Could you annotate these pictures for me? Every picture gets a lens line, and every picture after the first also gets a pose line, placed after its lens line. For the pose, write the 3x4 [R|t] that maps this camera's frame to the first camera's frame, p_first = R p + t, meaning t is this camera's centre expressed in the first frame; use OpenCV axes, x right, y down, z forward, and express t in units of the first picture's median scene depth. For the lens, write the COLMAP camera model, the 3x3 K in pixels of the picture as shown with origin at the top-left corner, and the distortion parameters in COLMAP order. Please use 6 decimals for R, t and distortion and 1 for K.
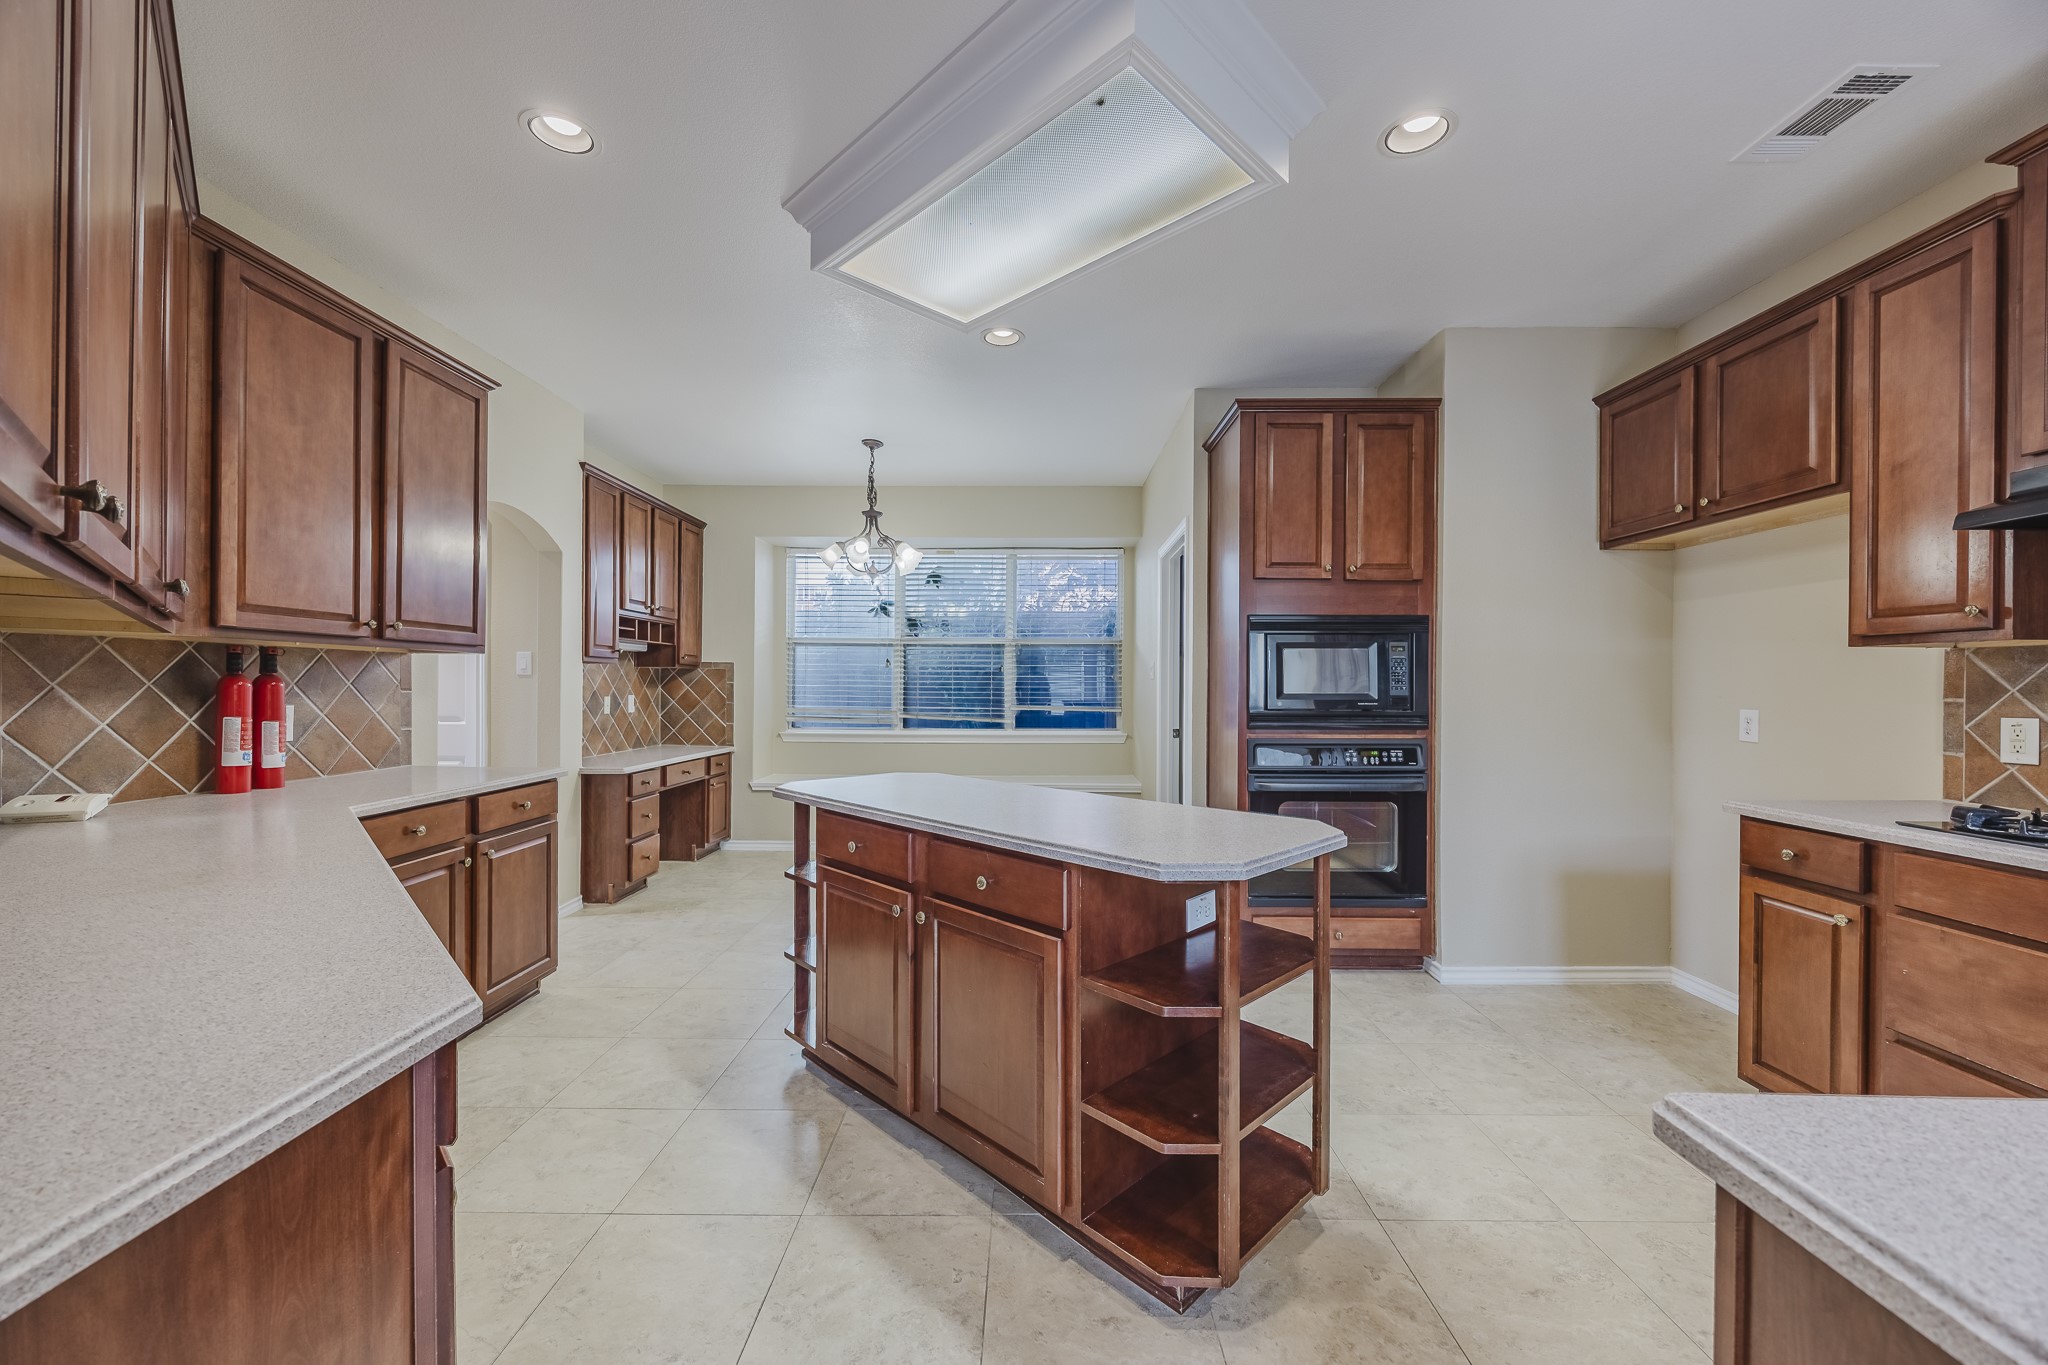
lens RADIAL K [[783.5, 0, 1022.7], [0, 783.5, 686.2], [0, 0, 1]] dist [-0.000964, 0.000369]
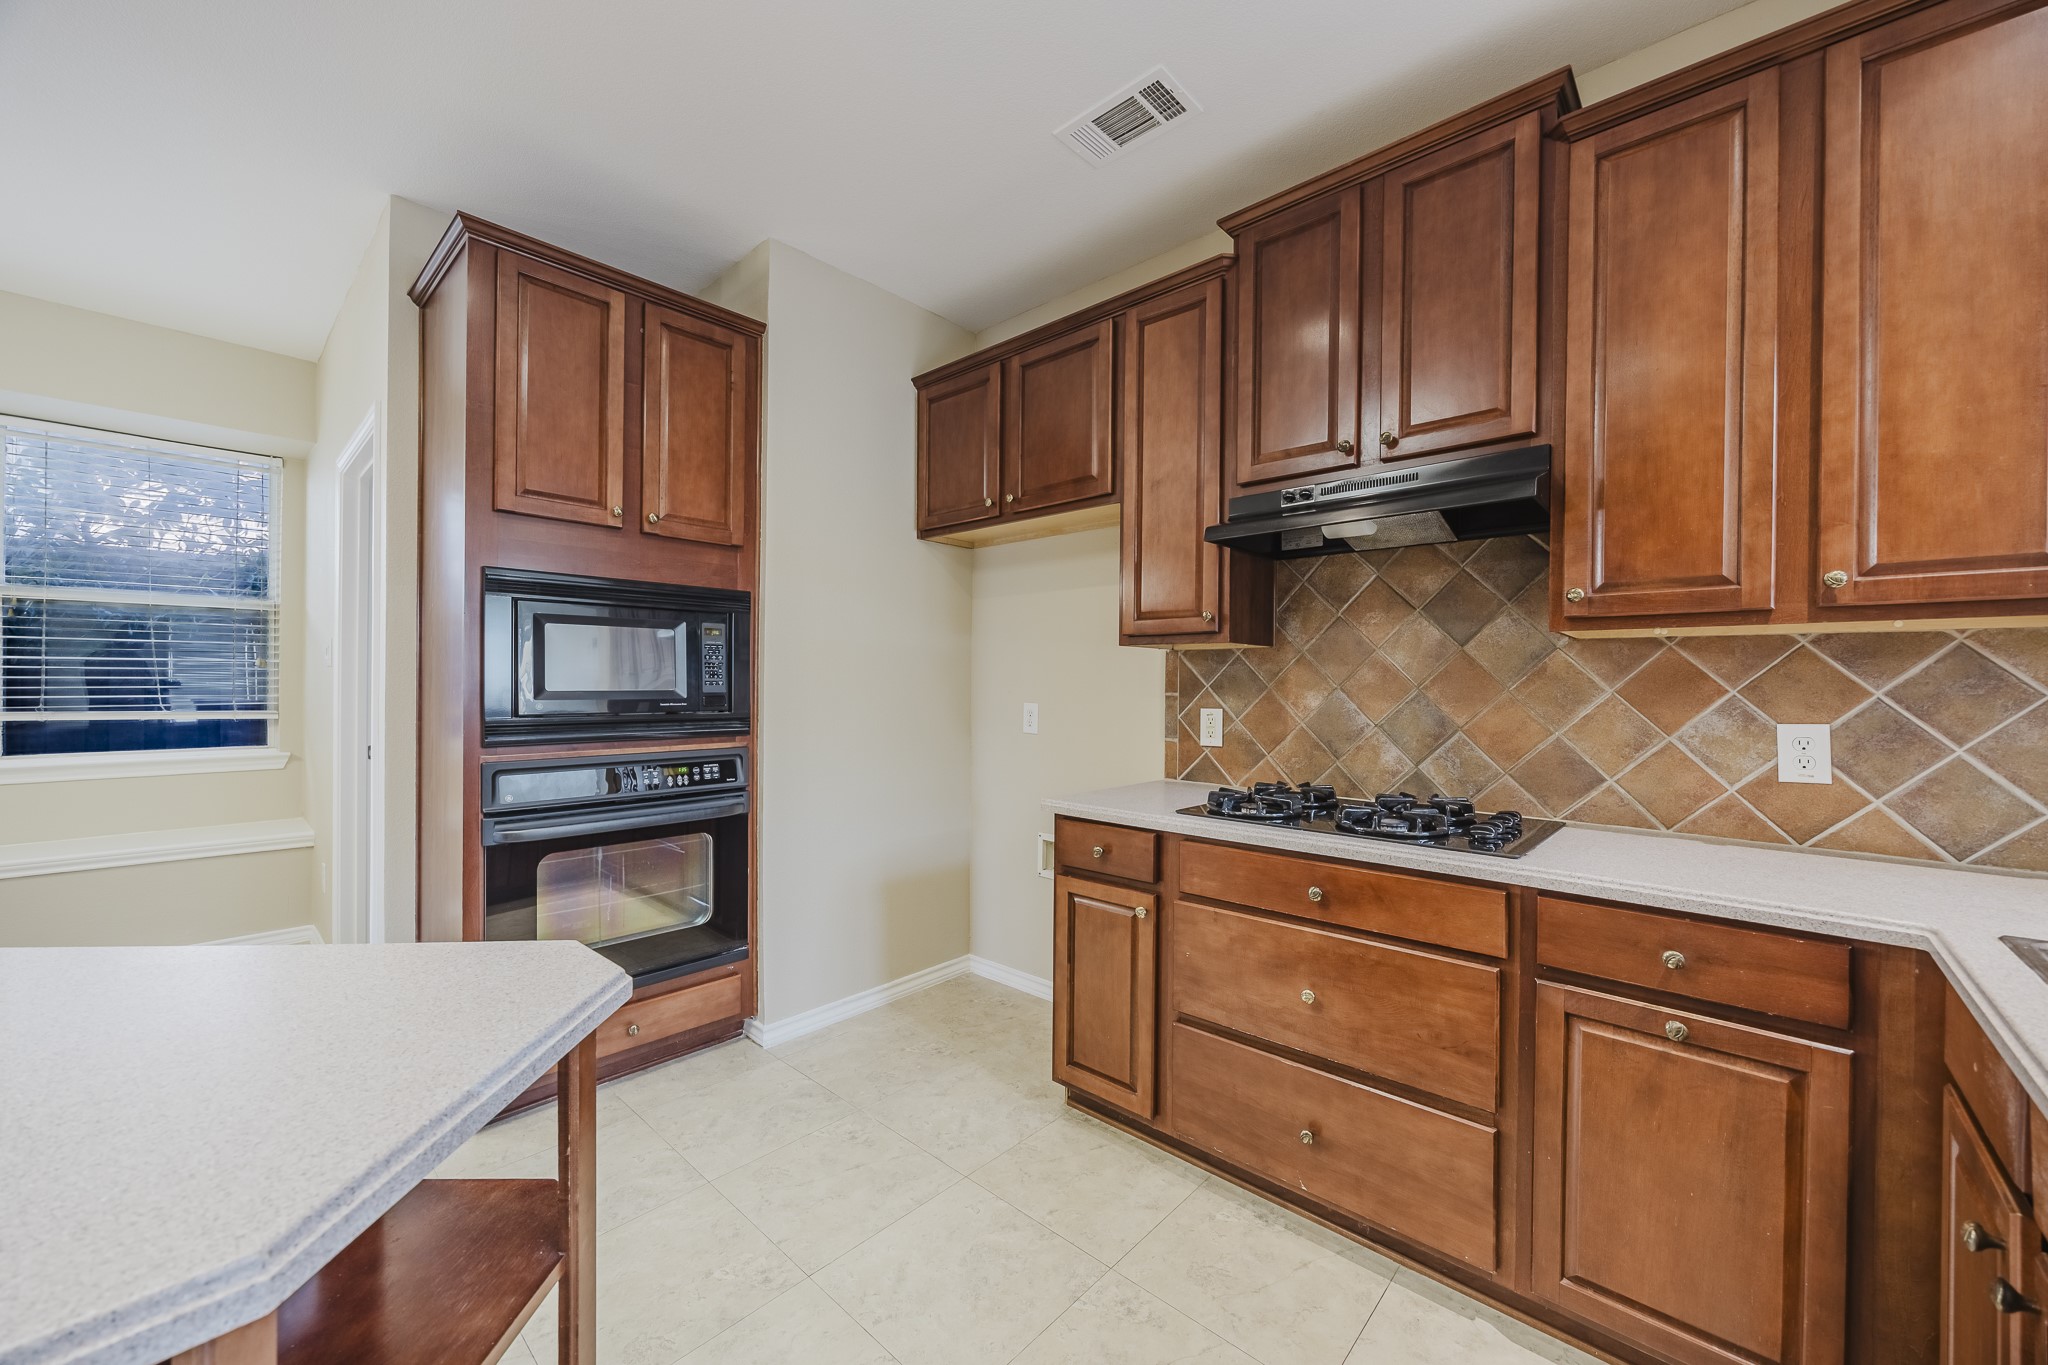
lens RADIAL K [[783.5, 0, 1026.6], [0, 783.5, 688.1], [0, 0, 1]] dist [-0.000964, 0.000369]
pose [[0.668587, -0.002868, 0.743628, 0.116151], [-0.004837, 0.999955, 0.008205, 0.000215], [-0.743618, -0.009082, 0.668543, 0.263970]]
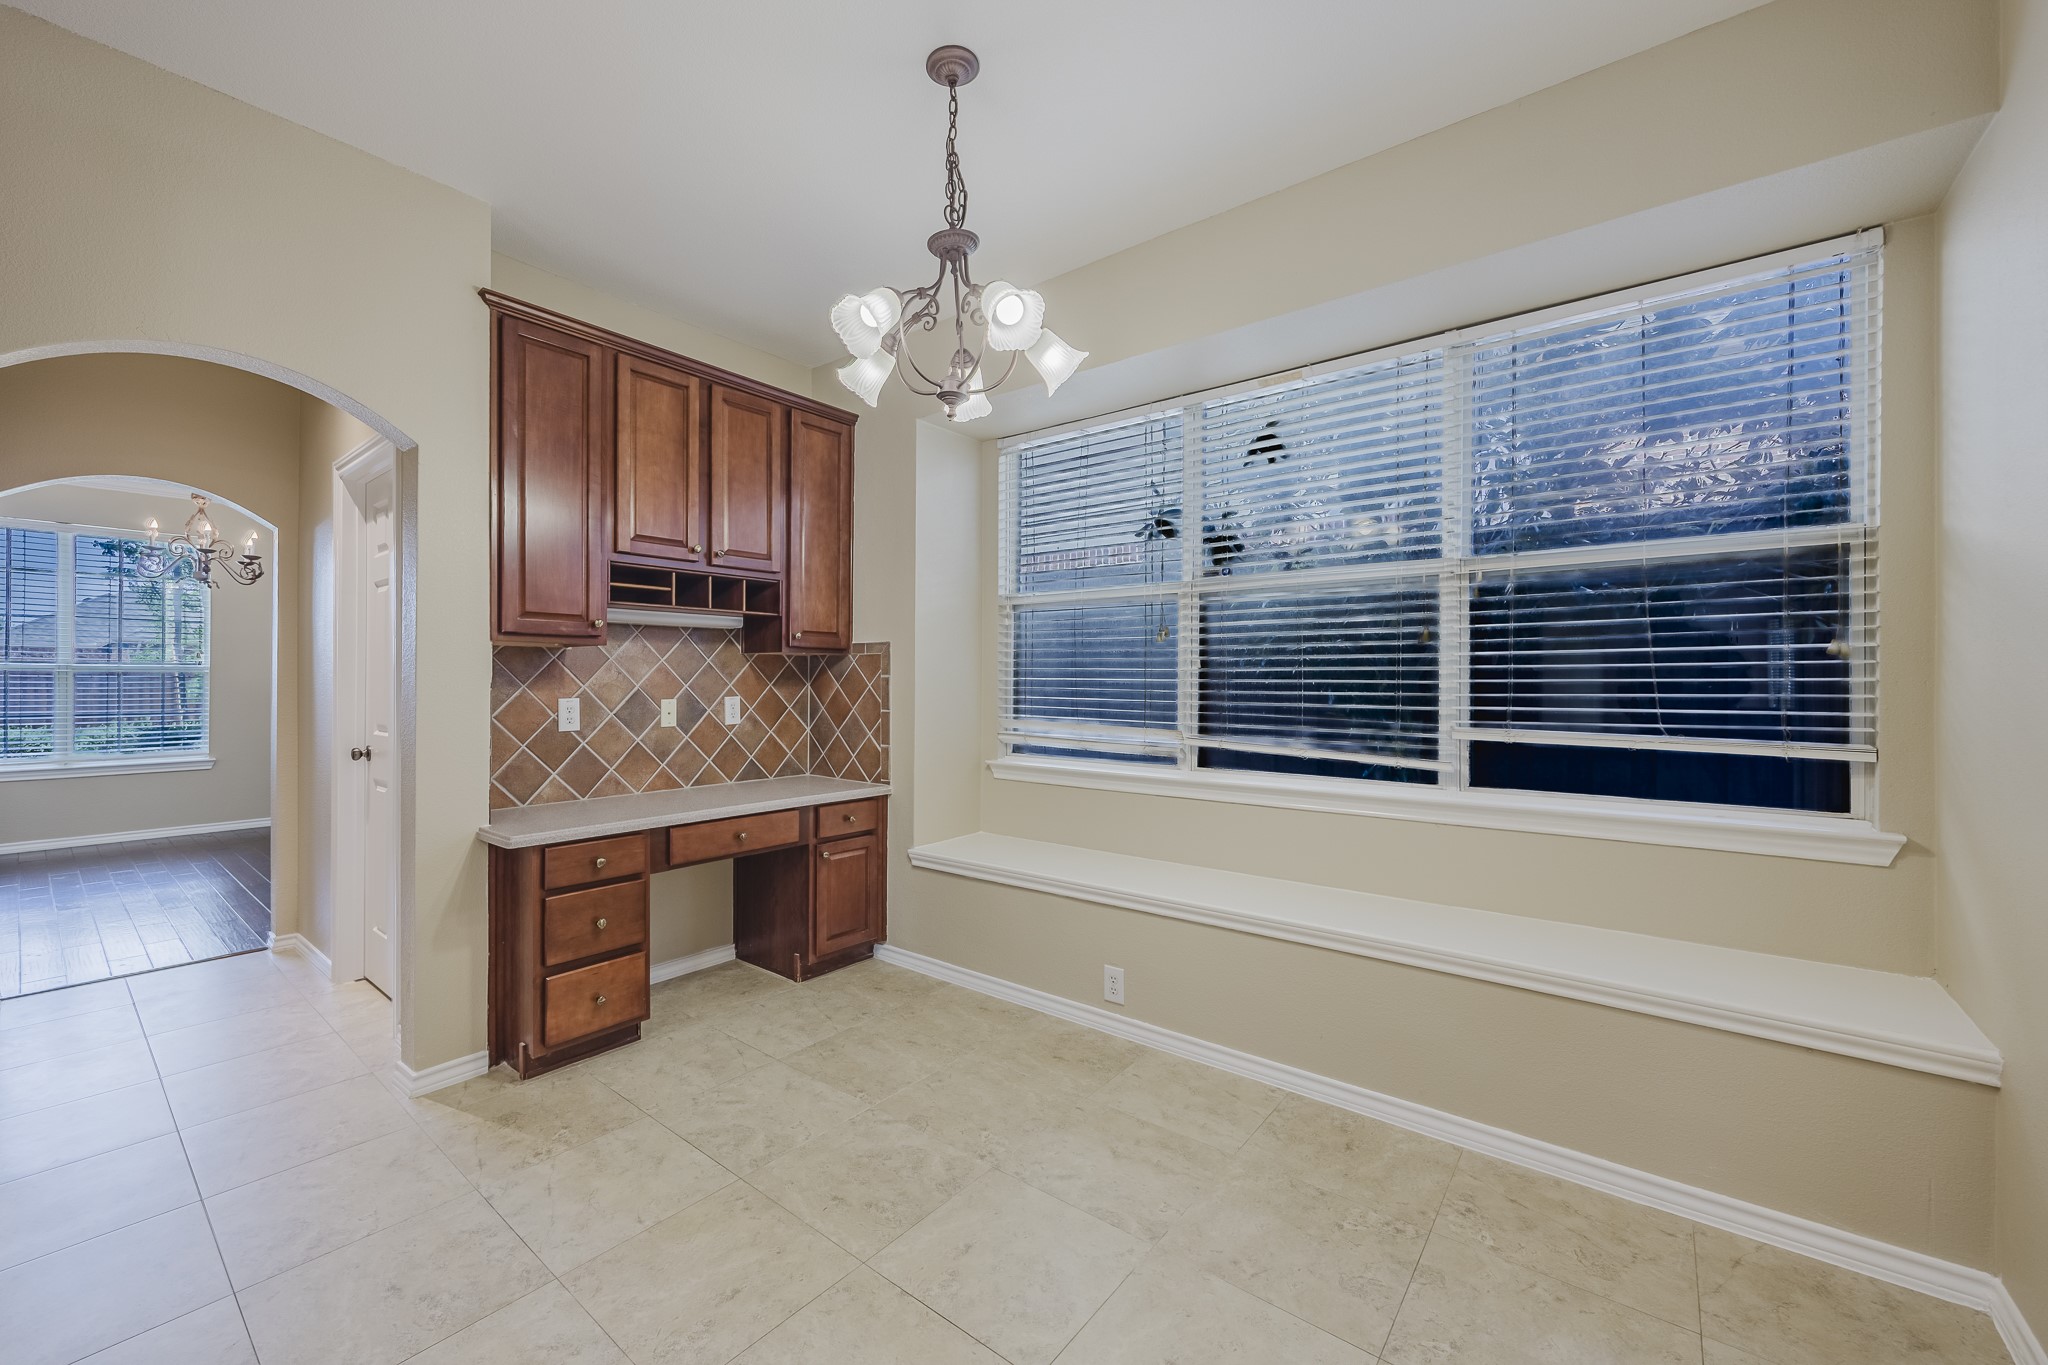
lens RADIAL K [[783.5, 0, 977.5], [0, 783.5, 683.1], [0, 0, 1]] dist [-0.000964, 0.000369]
pose [[0.767021, -0.002886, -0.641615, 0.103237], [0.004967, 0.999987, 0.001440, -0.000318], [0.641603, -0.004292, 0.767025, 1.039556]]
